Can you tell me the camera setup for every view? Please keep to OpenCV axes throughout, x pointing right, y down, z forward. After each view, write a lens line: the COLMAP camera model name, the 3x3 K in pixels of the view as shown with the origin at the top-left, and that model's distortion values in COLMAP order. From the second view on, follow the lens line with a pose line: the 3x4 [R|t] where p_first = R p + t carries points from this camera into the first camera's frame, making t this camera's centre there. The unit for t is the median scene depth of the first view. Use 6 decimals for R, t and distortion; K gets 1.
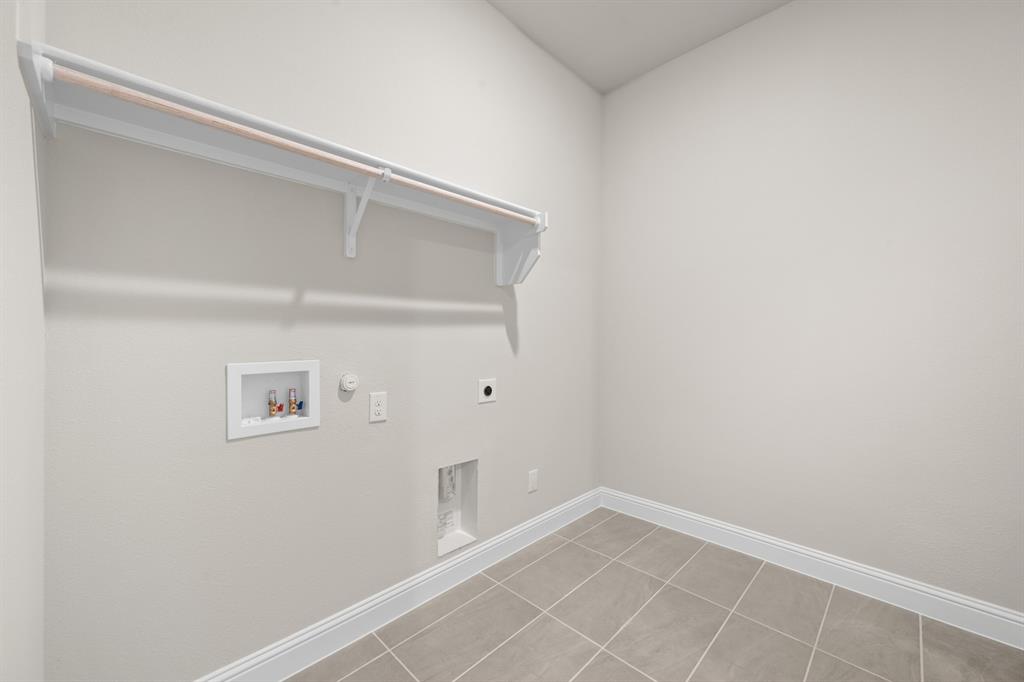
lens RADIAL K [[405.8, 0, 513.9], [0, 405.8, 339.6], [0, 0, 1]] dist [0.001487, 0.000001]
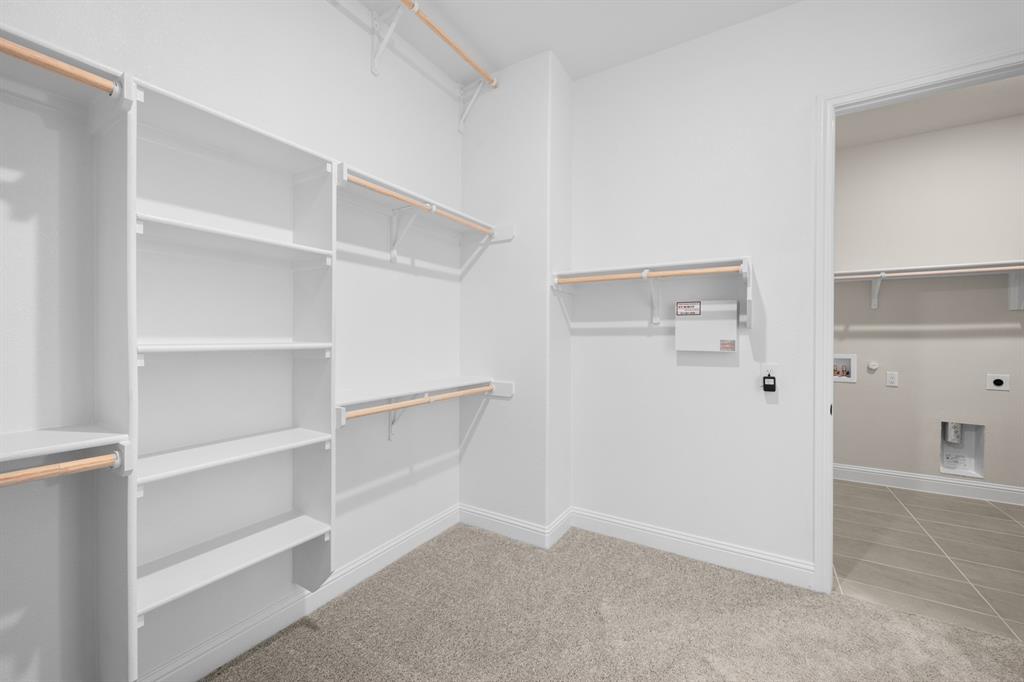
lens RADIAL K [[405.8, 0, 513.9], [0, 405.8, 339.6], [0, 0, 1]] dist [0.001487, 0.000001]
pose [[0.222120, 0.000050, -0.975019, 1.242124], [-0.012504, 0.999918, -0.002797, -0.003459], [0.974939, 0.012813, 0.222103, -1.317943]]
